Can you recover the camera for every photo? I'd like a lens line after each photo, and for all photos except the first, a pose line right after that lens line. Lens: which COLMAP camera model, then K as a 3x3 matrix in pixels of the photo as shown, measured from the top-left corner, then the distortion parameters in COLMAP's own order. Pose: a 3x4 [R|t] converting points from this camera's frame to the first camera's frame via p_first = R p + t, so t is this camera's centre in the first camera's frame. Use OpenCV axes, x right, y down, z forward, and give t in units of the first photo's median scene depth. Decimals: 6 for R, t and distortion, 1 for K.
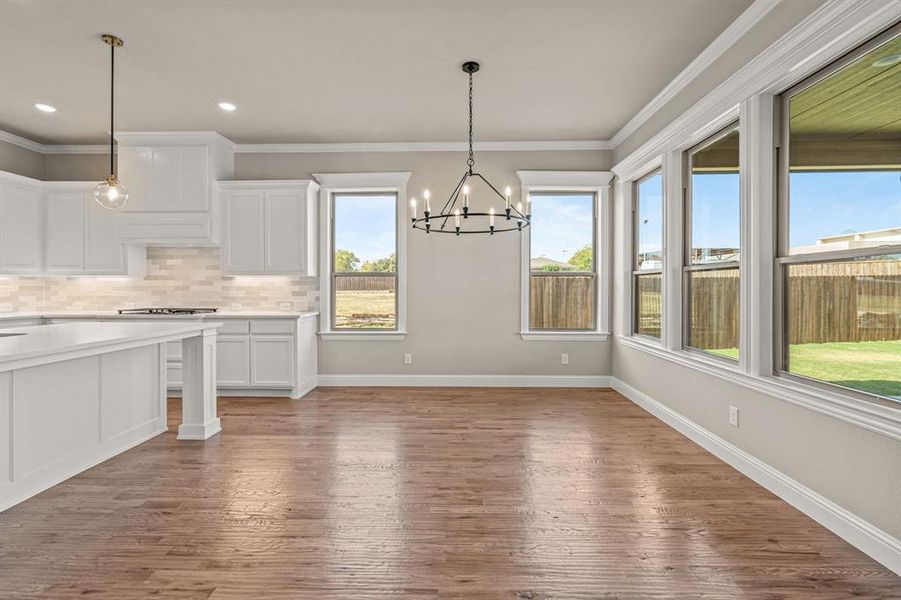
lens RADIAL K [[415.9, 0, 447.3], [0, 415.9, 288.9], [0, 0, 1]] dist [-0.011412, 0.000778]
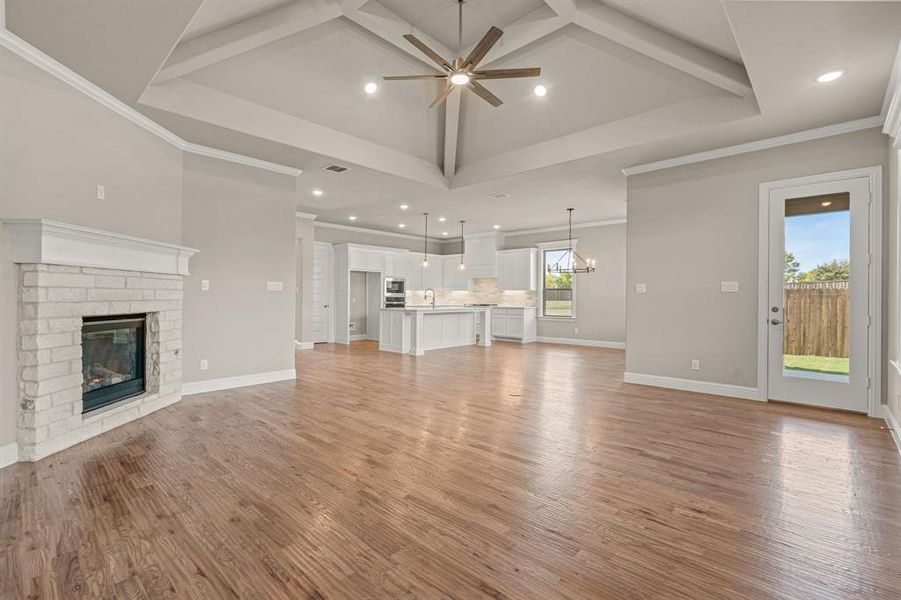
lens RADIAL K [[415.9, 0, 433.6], [0, 415.9, 298.4], [0, 0, 1]] dist [-0.011412, 0.000778]
pose [[0.722226, 0.008462, -0.691606, 0.800102], [-0.010487, 0.999944, 0.001283, 0.014097], [0.691578, 0.006326, 0.722274, -0.936231]]
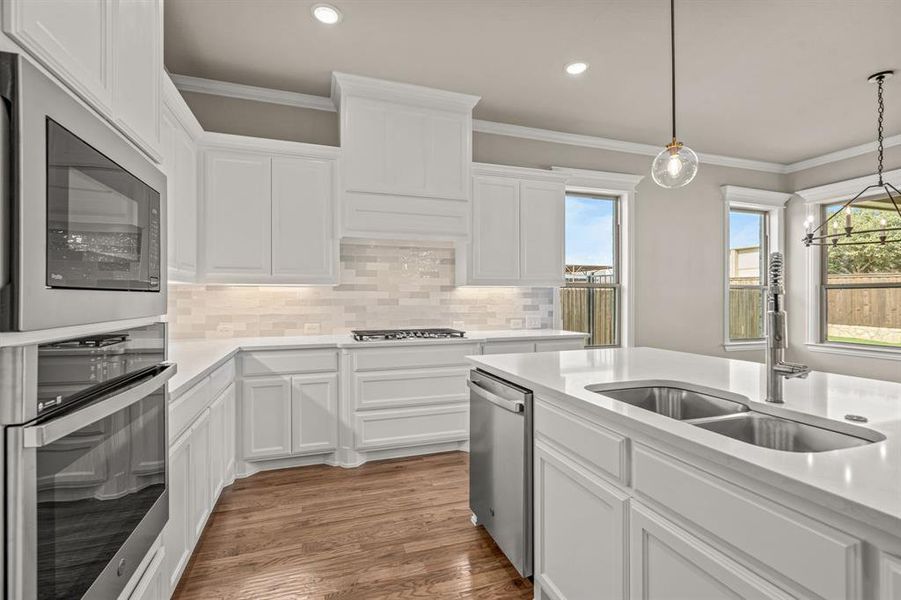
lens RADIAL K [[415.9, 0, 440.4], [0, 415.9, 299.9], [0, 0, 1]] dist [-0.011412, 0.000778]
pose [[0.940404, -0.003337, 0.340042, -0.826164], [0.002430, 0.999992, 0.003093, -0.007834], [-0.340050, -0.002082, 0.940405, 0.281785]]
